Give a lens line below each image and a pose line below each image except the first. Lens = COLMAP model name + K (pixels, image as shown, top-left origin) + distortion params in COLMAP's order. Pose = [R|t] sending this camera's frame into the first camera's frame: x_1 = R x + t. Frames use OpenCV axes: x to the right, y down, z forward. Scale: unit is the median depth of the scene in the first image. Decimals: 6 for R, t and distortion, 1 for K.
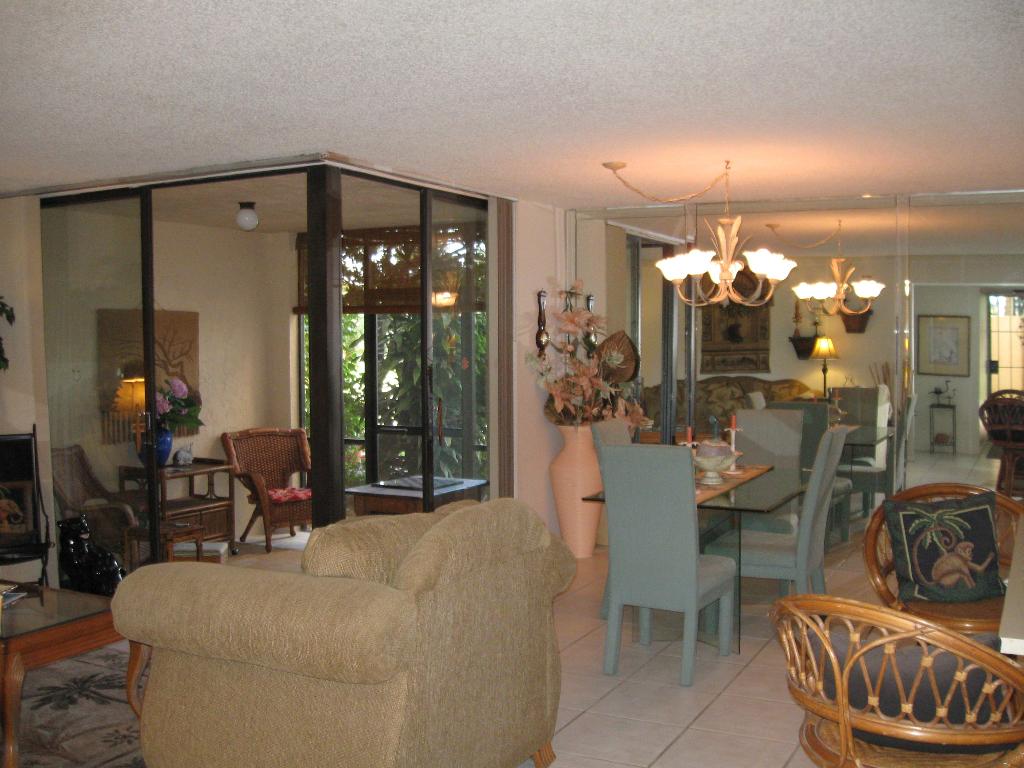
lens RADIAL K [[1070.6, 0, 512.0], [0, 1070.6, 384.0], [0, 0, 1]] dist [-0.119921, 0.044924]
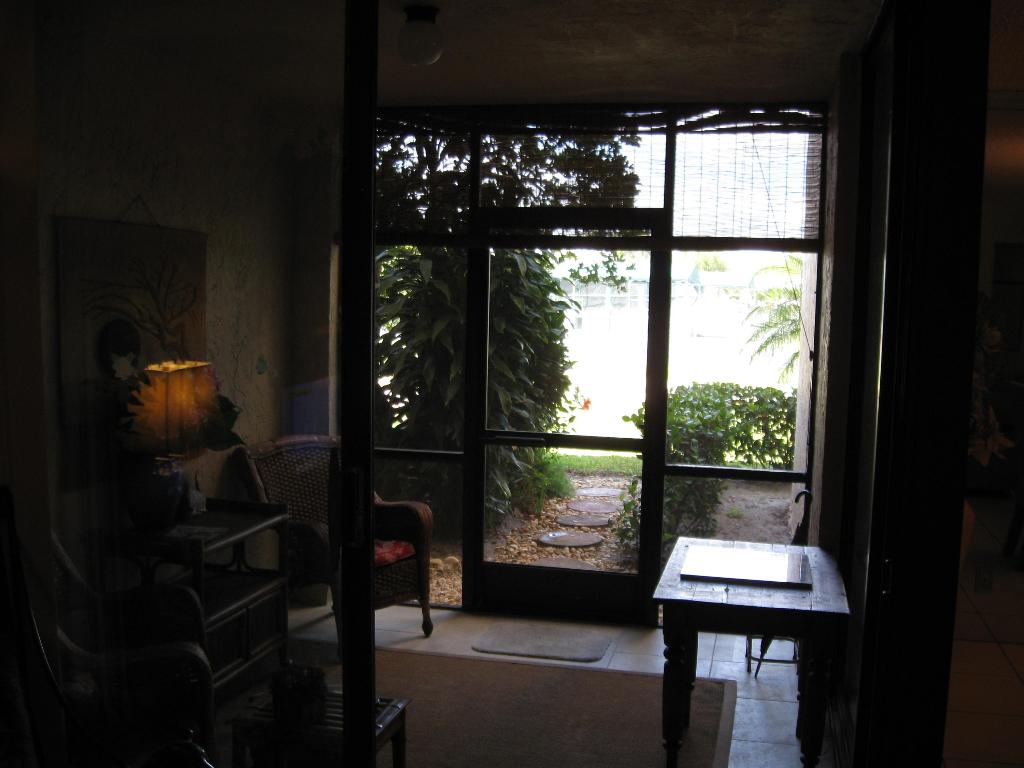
lens RADIAL K [[1070.6, 0, 512.0], [0, 1070.6, 384.0], [0, 0, 1]] dist [-0.119921, 0.044924]
pose [[0.973055, -0.001786, 0.230567, -0.273553], [-0.007822, 0.999139, 0.040754, -0.013681], [-0.230442, -0.041459, 0.972203, 0.436443]]
